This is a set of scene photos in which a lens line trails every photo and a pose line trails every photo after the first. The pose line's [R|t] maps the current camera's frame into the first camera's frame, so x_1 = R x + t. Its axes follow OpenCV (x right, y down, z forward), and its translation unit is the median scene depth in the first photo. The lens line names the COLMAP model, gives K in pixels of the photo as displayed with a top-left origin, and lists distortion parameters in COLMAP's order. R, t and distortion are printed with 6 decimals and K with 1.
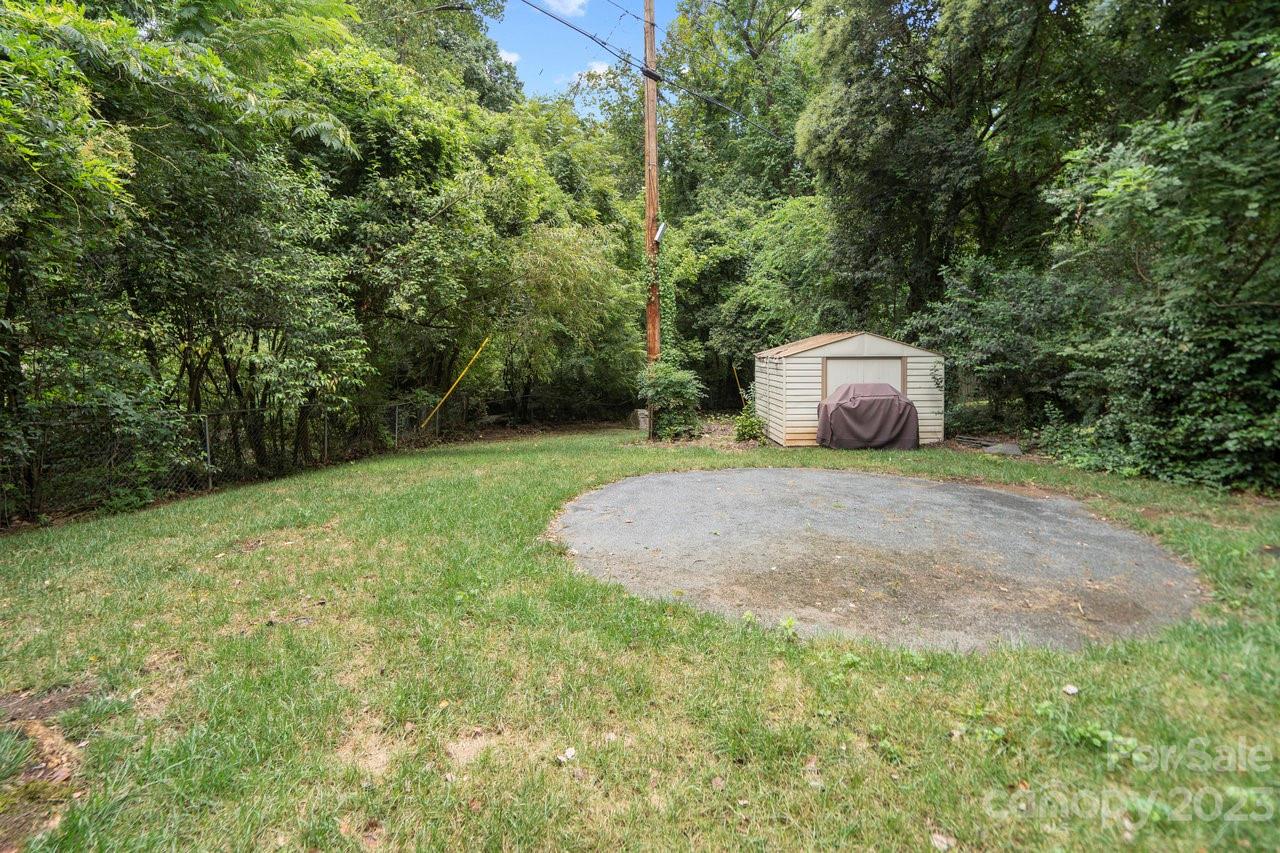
lens RADIAL K [[615.8, 0, 622.0], [0, 615.8, 347.1], [0, 0, 1]] dist [0.002118, -0.000038]
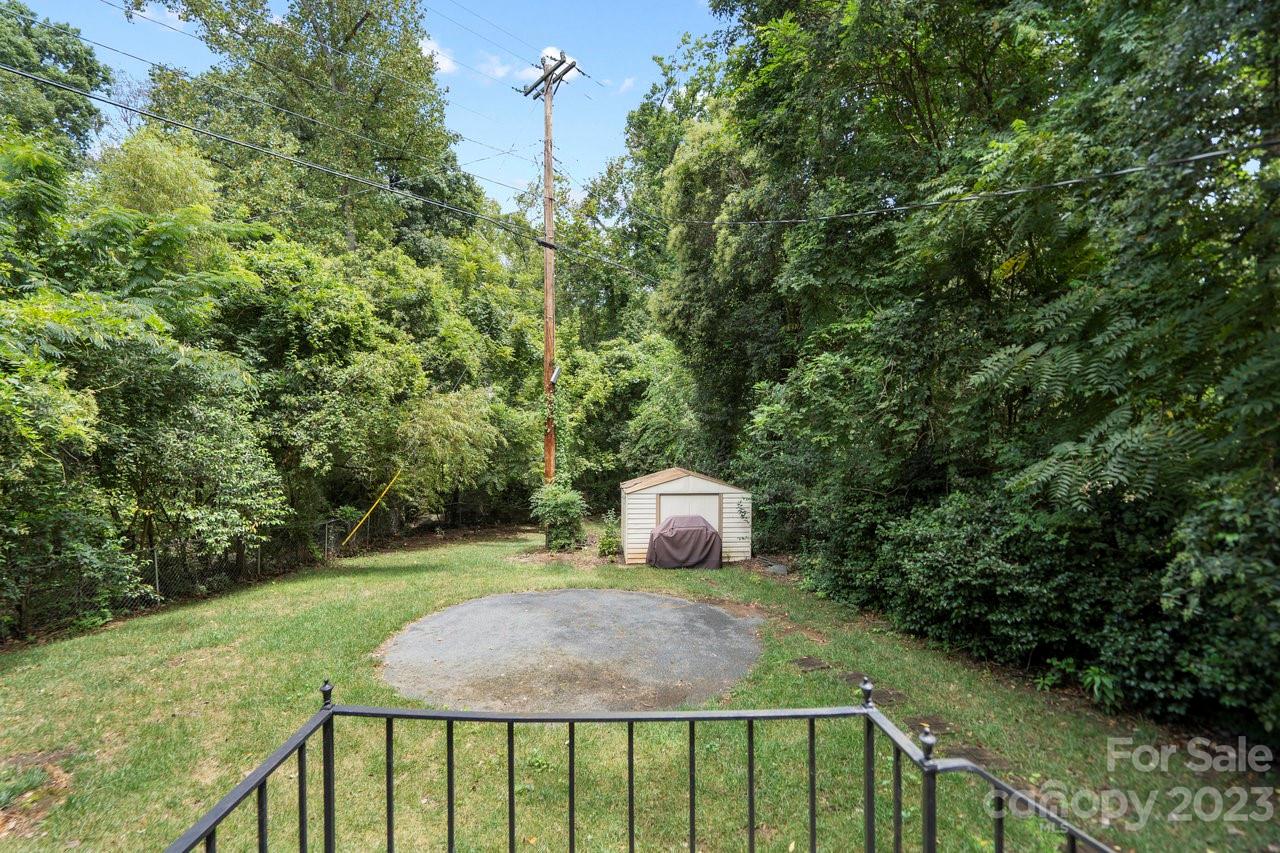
lens RADIAL K [[616.5, 0, 632.1], [0, 616.5, 423.8], [0, 0, 1]] dist [-0.000558, 0.000194]
pose [[0.999034, 0.005487, 0.043593, 0.236641], [-0.005676, 0.999975, 0.004209, -0.144883], [-0.043569, -0.004452, 0.999040, -0.296348]]
